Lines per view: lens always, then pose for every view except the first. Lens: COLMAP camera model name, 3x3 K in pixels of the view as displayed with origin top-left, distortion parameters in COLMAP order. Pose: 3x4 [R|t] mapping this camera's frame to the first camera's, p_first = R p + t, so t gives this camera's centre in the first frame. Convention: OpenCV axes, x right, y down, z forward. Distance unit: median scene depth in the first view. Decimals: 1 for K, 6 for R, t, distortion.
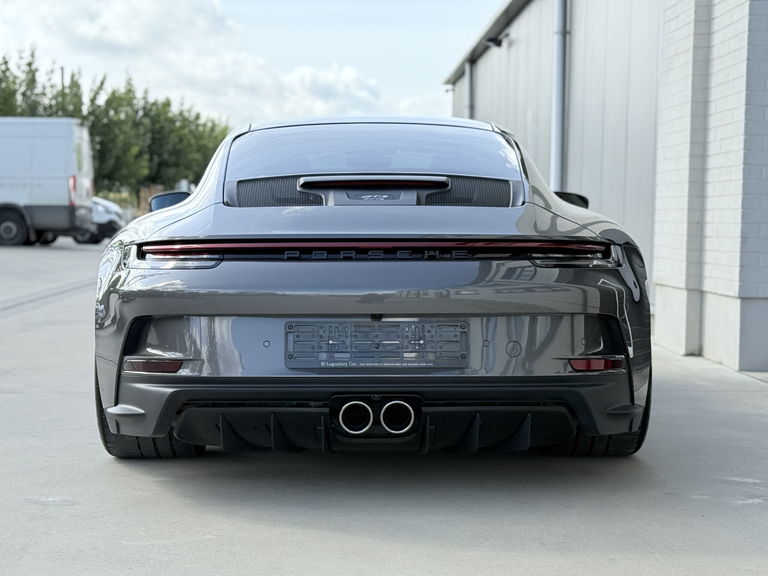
lens RADIAL K [[1423.3, 0, 383.2], [0, 1423.3, 297.8], [0, 0, 1]] dist [0.139011, 0.147349]
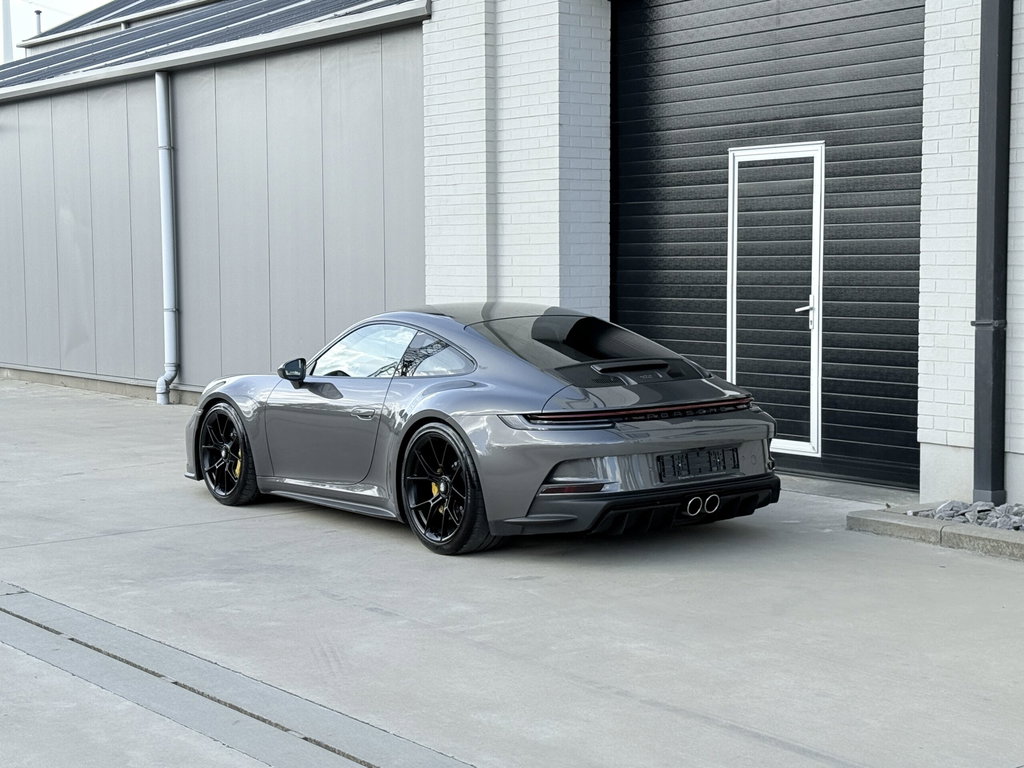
lens RADIAL K [[1728.7, 0, 512.0], [0, 1728.7, 384.0], [0, 0, 1]] dist [0.146635, -0.042148]
pose [[0.813034, -0.060951, 0.579017, -1.293779], [0.047478, 0.998134, 0.038403, -0.144400], [-0.580278, -0.003732, 0.814410, -0.552909]]
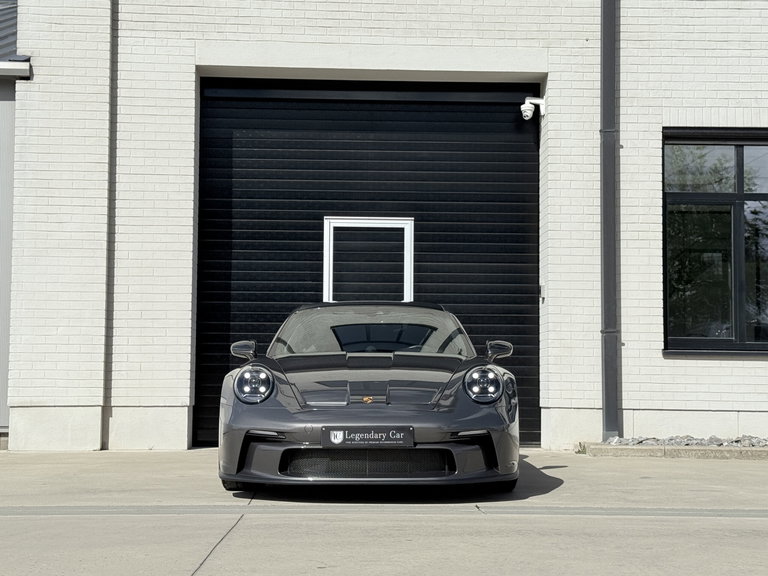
lens RADIAL K [[1324.1, 0, 392.5], [0, 1324.1, 286.3], [0, 0, 1]] dist [0.120800, 0.070543]
pose [[-0.025692, 0.061102, 0.997801, -2.327807], [0.045146, 0.997183, -0.059902, -0.057194], [-0.998650, 0.043508, -0.028378, 1.395439]]
